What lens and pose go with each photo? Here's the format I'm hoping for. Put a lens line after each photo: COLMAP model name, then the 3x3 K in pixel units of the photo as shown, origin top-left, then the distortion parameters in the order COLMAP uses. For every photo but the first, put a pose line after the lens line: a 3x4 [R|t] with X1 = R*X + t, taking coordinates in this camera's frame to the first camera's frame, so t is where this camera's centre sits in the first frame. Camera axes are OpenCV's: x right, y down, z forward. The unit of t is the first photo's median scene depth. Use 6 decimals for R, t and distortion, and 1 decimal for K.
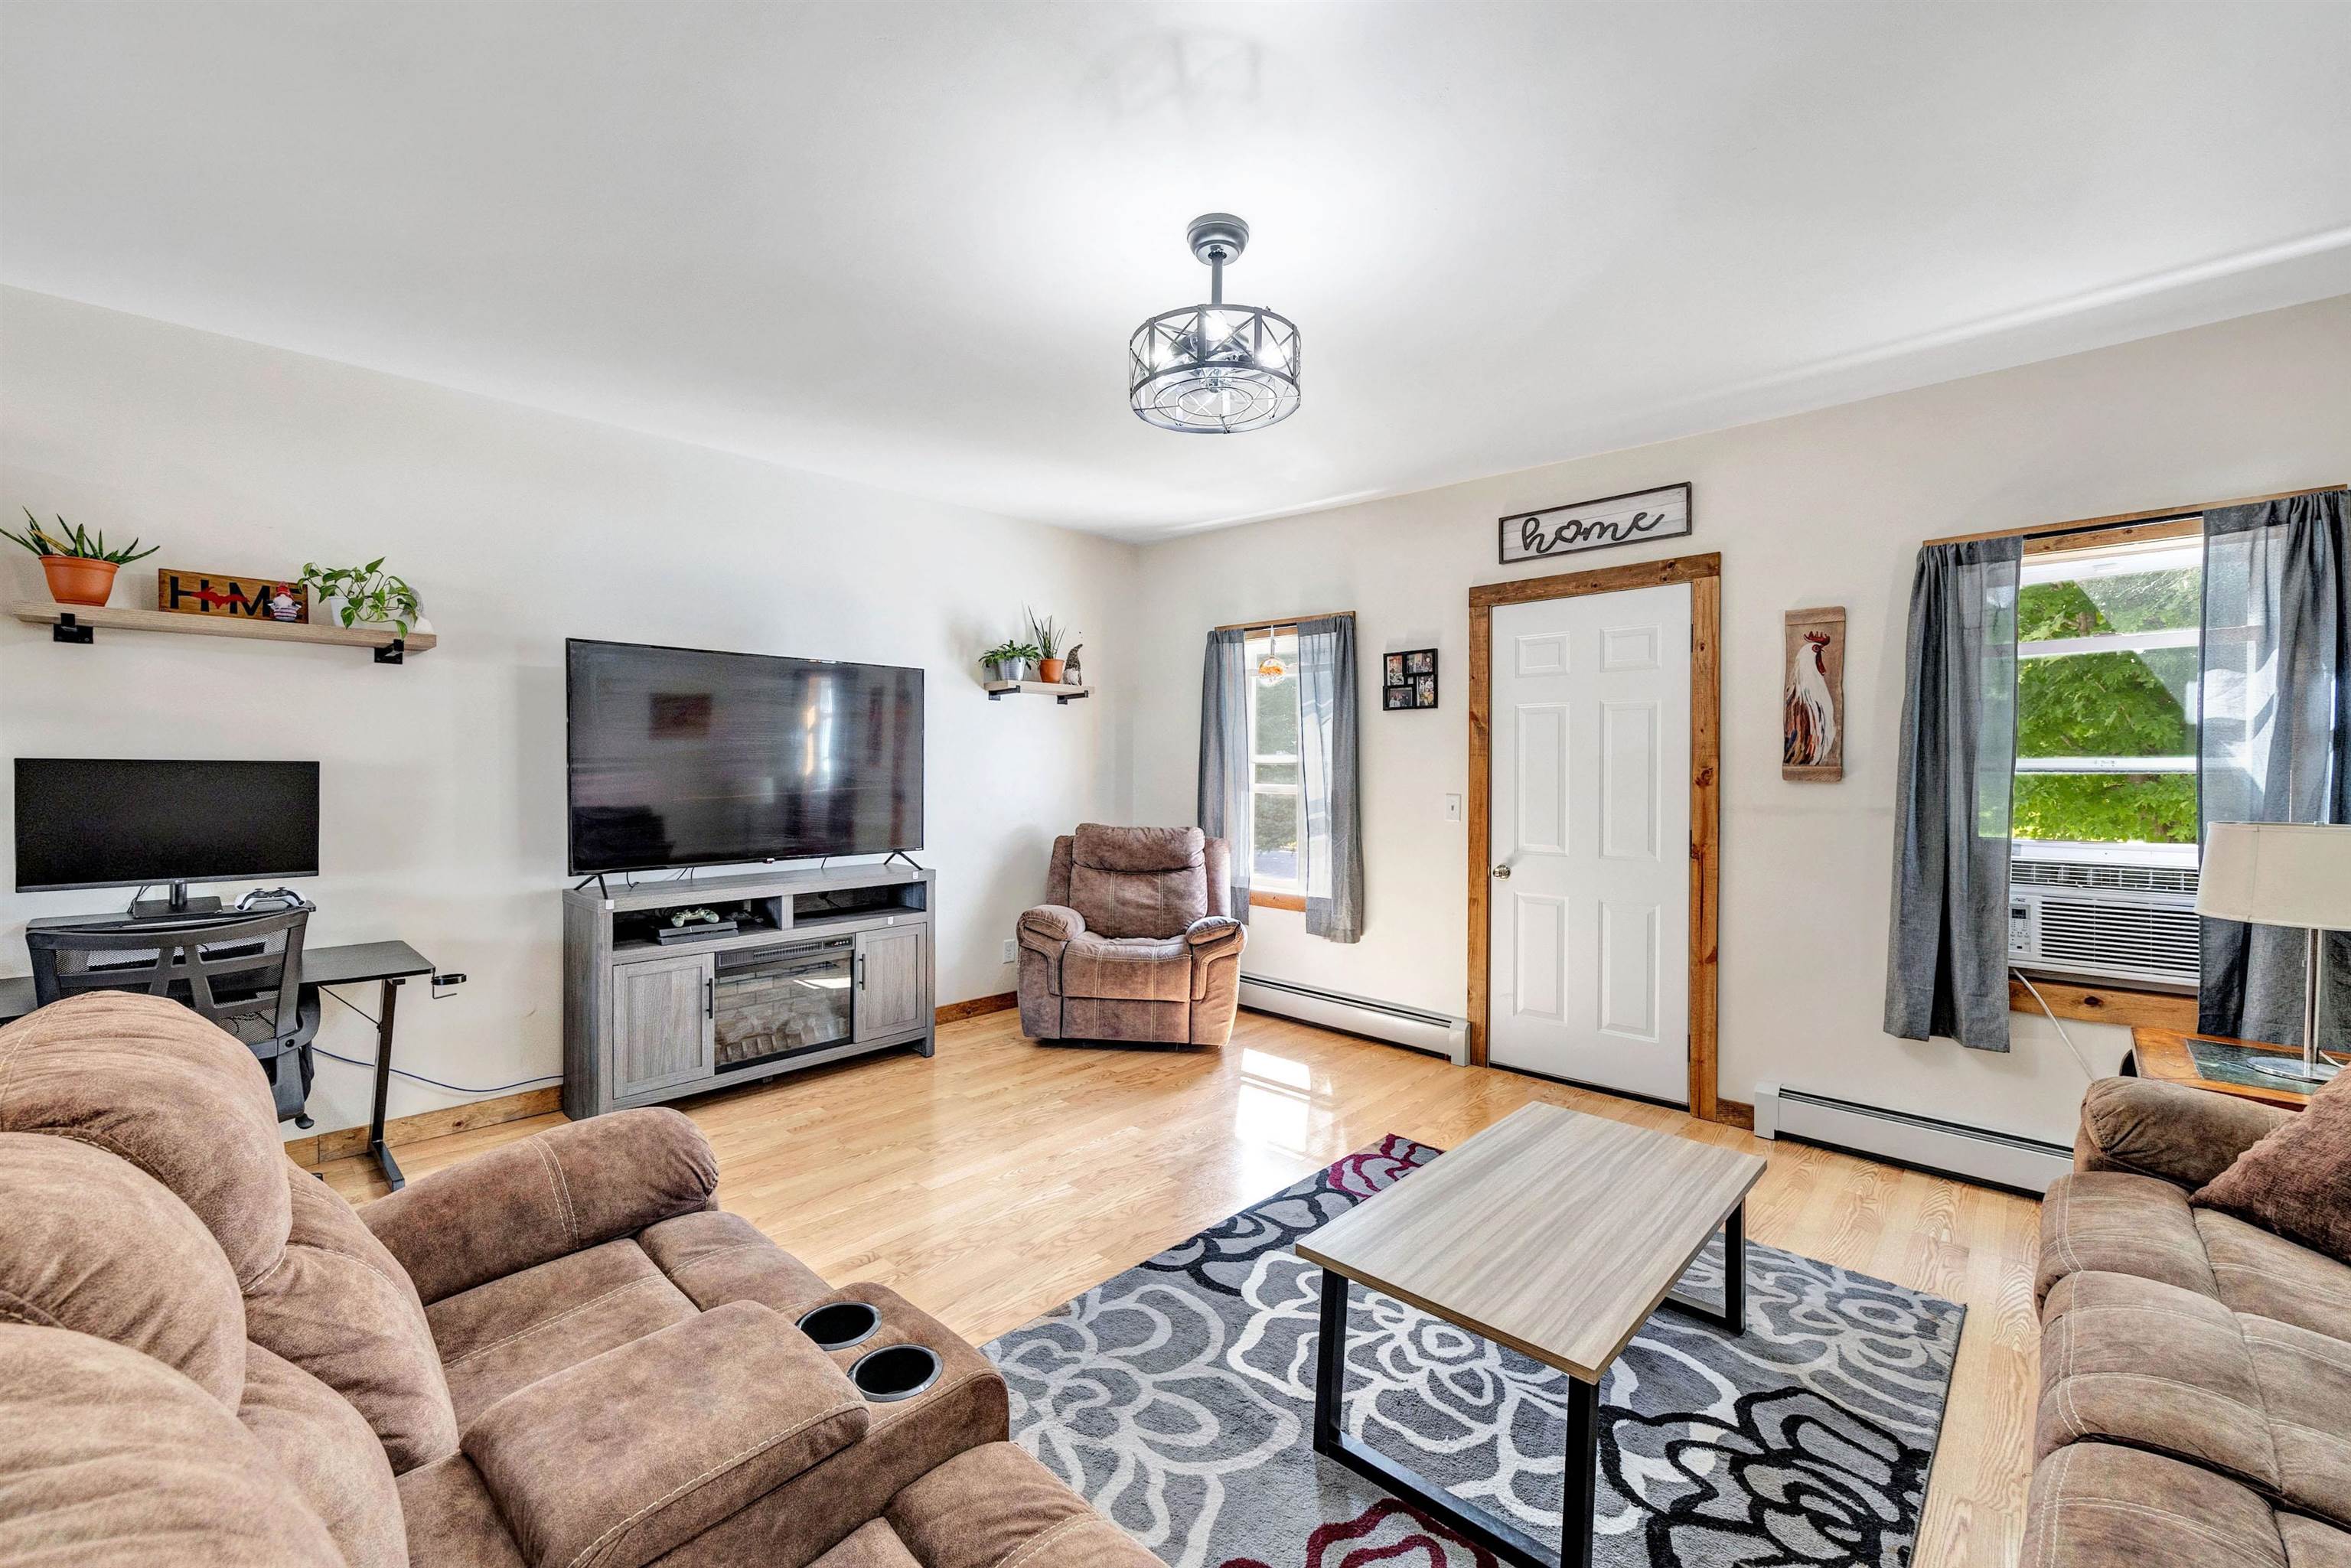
lens RADIAL K [[949.7, 0, 1154.0], [0, 949.7, 791.5], [0, 0, 1]] dist [0.001873, 0.000362]
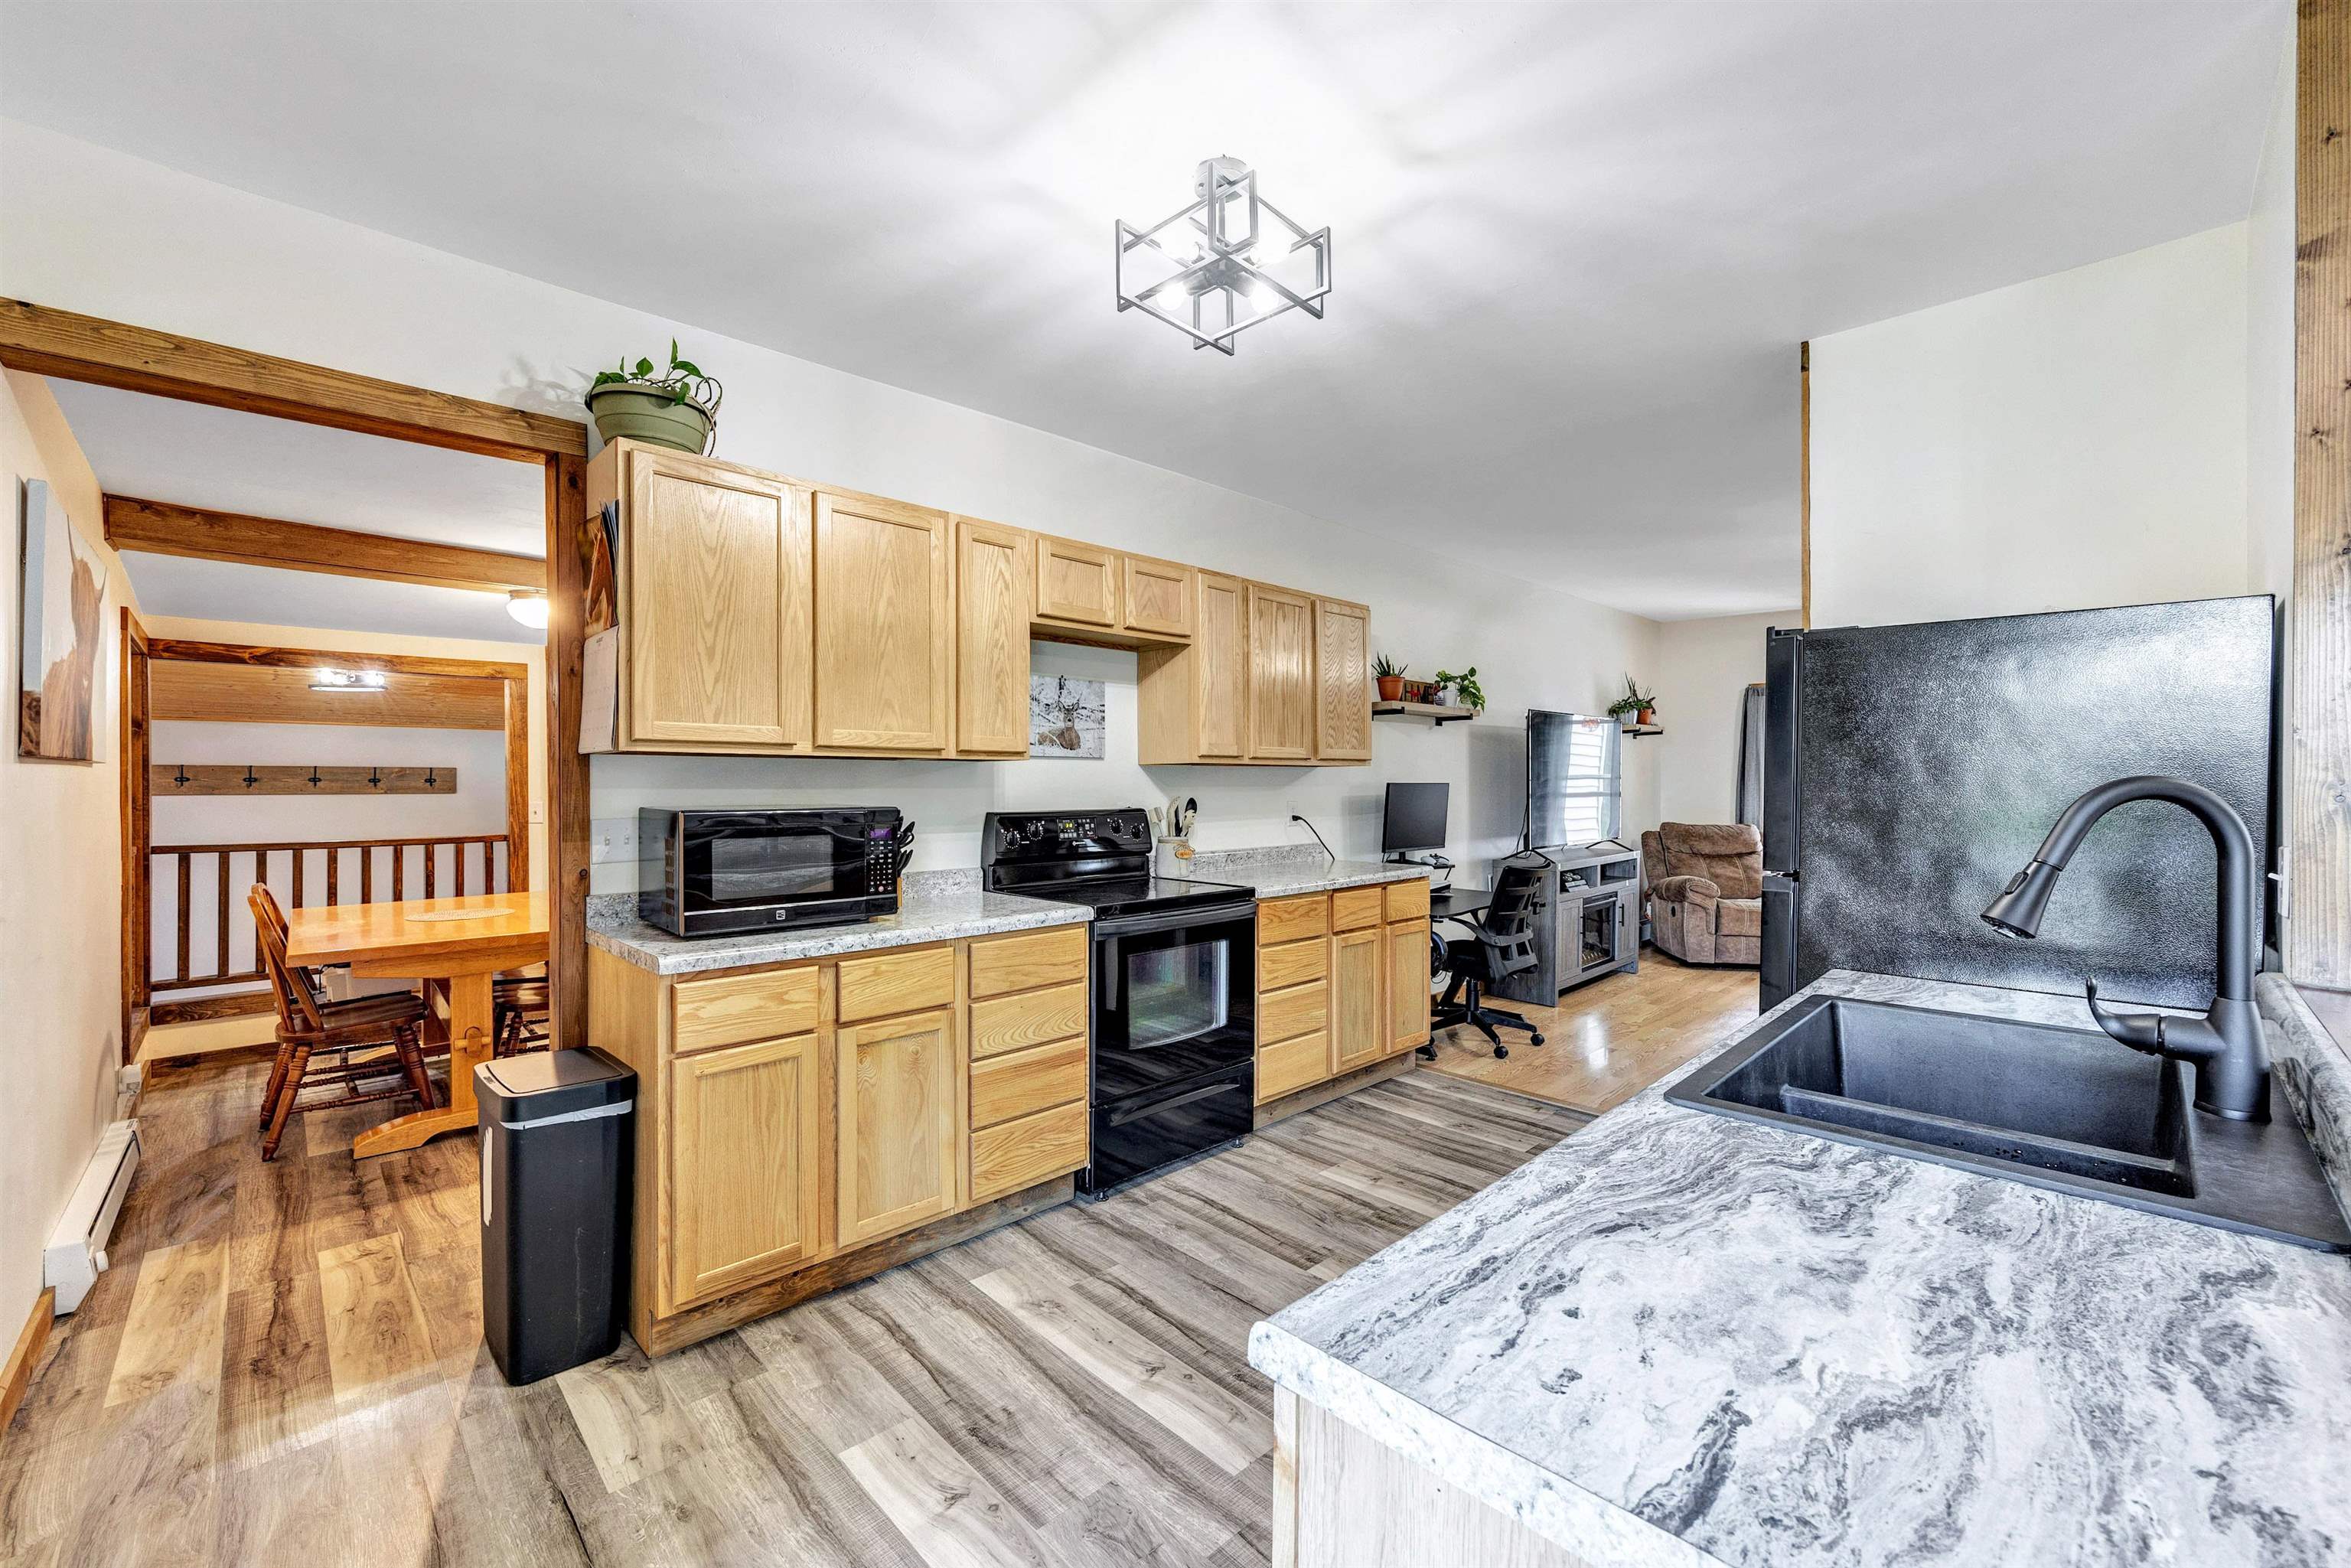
lens RADIAL K [[949.7, 0, 1174.2], [0, 949.7, 778.2], [0, 0, 1]] dist [0.001873, 0.000362]
pose [[0.999084, -0.001668, -0.042768, -1.099459], [0.000694, 0.999740, -0.022771, 0.000194], [0.042795, 0.022720, 0.998825, -0.681537]]
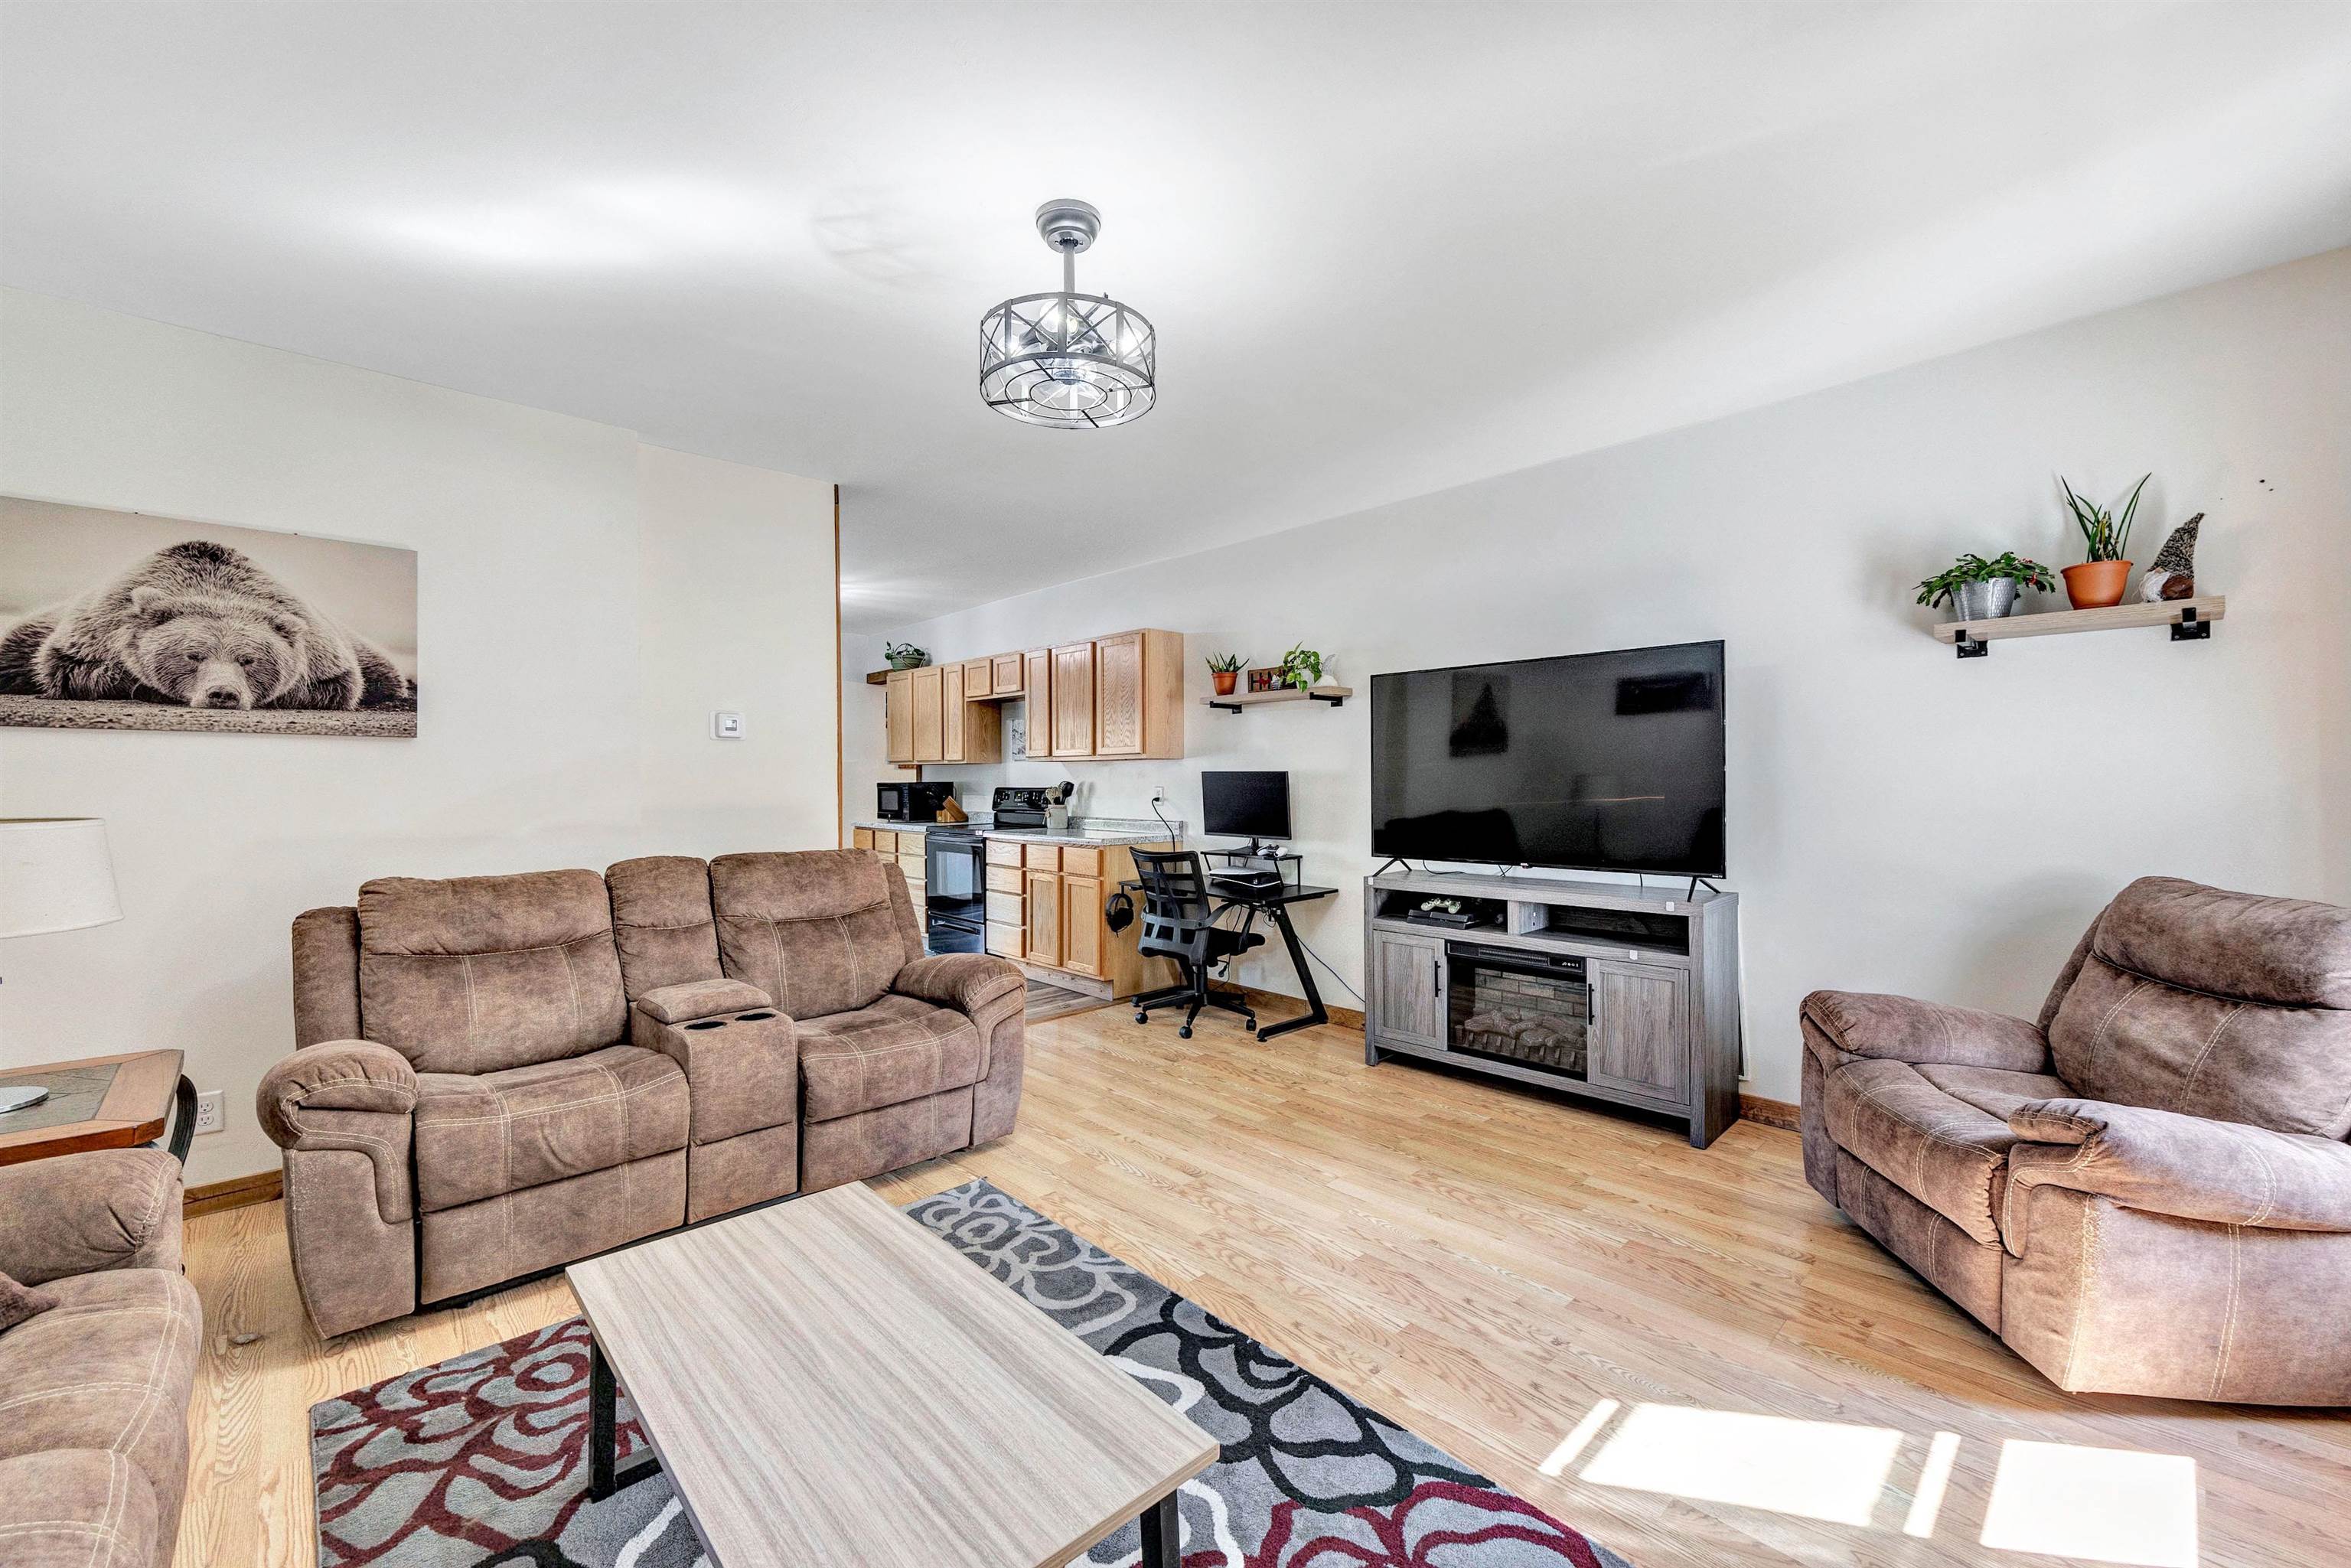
lens RADIAL K [[949.7, 0, 1168.8], [0, 949.7, 789.2], [0, 0, 1]] dist [0.001873, 0.000362]
pose [[-0.059779, 0.007582, -0.998183, 0.657651], [-0.020571, 0.999749, 0.008826, -0.008217], [0.998000, 0.021061, -0.059608, 0.739778]]
